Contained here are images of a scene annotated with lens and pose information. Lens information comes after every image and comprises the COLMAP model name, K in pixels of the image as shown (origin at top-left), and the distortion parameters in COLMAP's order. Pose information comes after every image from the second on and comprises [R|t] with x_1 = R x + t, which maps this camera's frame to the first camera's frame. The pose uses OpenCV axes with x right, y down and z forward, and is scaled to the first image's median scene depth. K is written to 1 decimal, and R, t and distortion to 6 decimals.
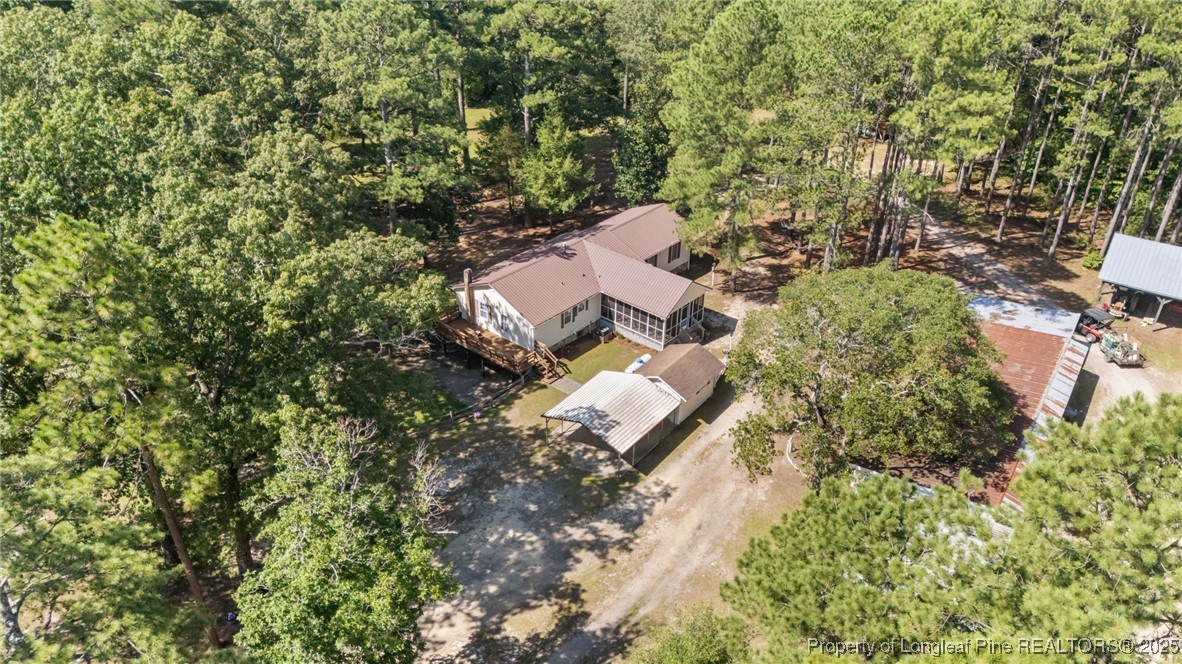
lens RADIAL K [[871.2, 0, 591.3], [0, 871.2, 331.6], [0, 0, 1]] dist [0.026367, 0.003786]
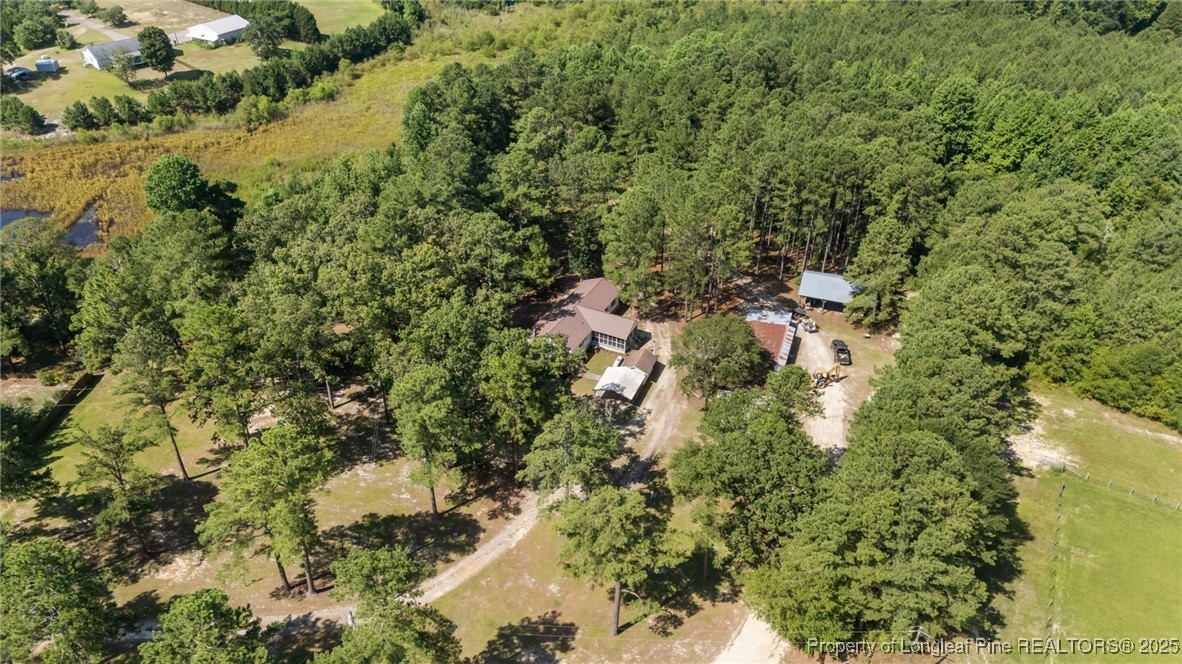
lens RADIAL K [[871.2, 0, 591.1], [0, 871.2, 332.5], [0, 0, 1]] dist [0.026367, 0.003786]
pose [[0.964501, -0.139882, 0.223988, -0.512890], [0.129058, 0.989676, 0.062329, -0.187604], [-0.230395, -0.031209, 0.972597, -1.191089]]
